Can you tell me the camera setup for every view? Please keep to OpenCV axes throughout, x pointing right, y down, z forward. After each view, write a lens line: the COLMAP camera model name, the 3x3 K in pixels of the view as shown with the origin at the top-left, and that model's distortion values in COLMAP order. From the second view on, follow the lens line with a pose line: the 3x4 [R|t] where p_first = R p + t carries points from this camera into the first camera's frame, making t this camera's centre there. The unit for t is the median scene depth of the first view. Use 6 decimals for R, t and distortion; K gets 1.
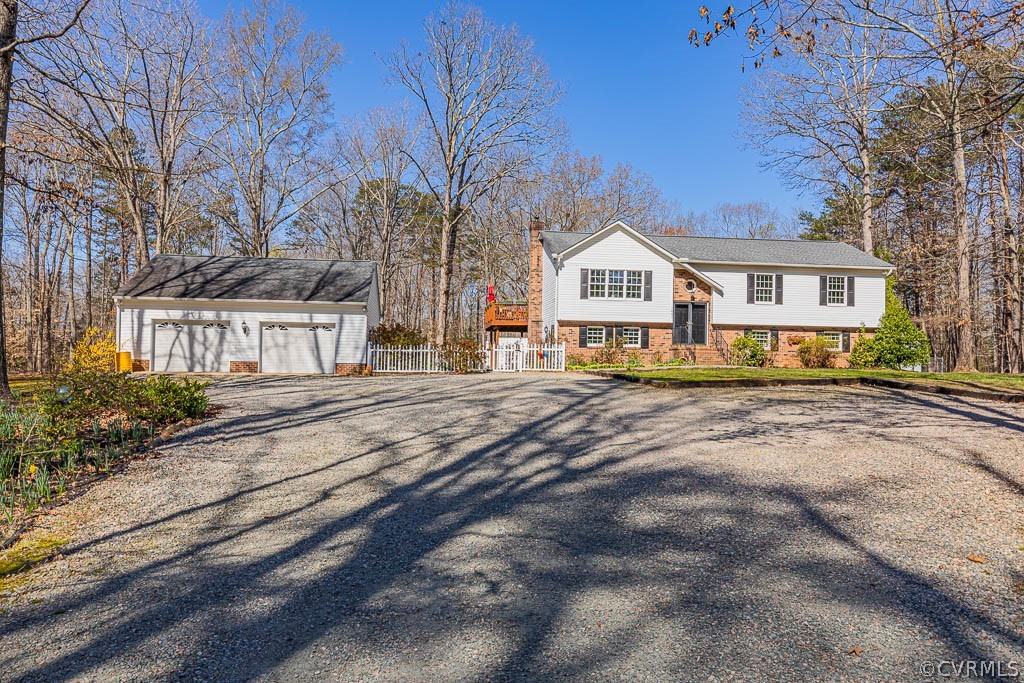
lens RADIAL K [[737.3, 0, 512.0], [0, 737.3, 341.5], [0, 0, 1]] dist [-0.001684, -0.000123]
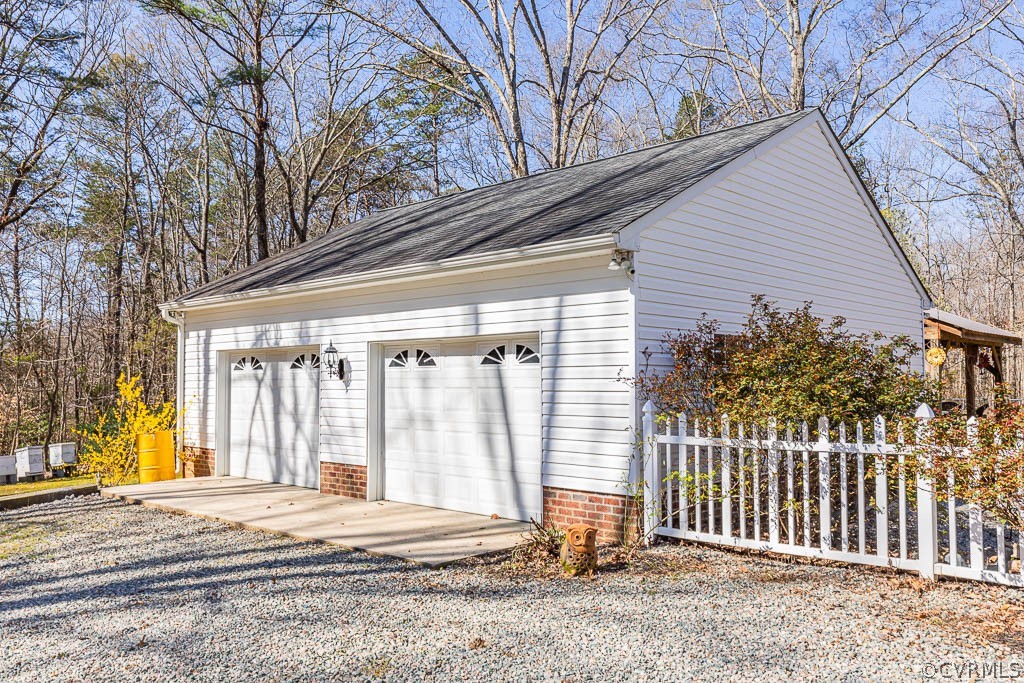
lens RADIAL K [[837.0, 0, 512.0], [0, 837.0, 341.5], [0, 0, 1]] dist [-0.003436, -0.001144]
pose [[0.643071, -0.058908, -0.763537, -0.018713], [0.034440, 0.998253, -0.048011, -0.006833], [0.765032, 0.004579, 0.643976, 0.714312]]
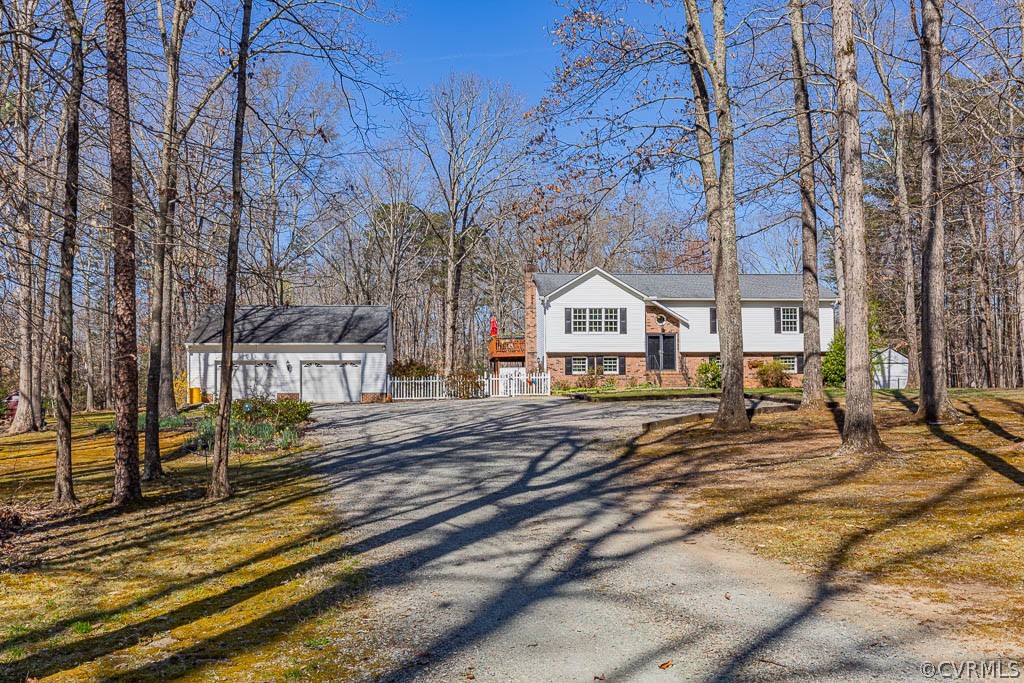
lens RADIAL K [[924.4, 0, 512.0], [0, 924.4, 341.5], [0, 0, 1]] dist [-0.001976, -0.001750]
pose [[0.999128, -0.025094, -0.033362, 0.056492], [0.024136, 0.999293, -0.028839, -0.004861], [0.034062, 0.028009, 0.999027, -0.468309]]
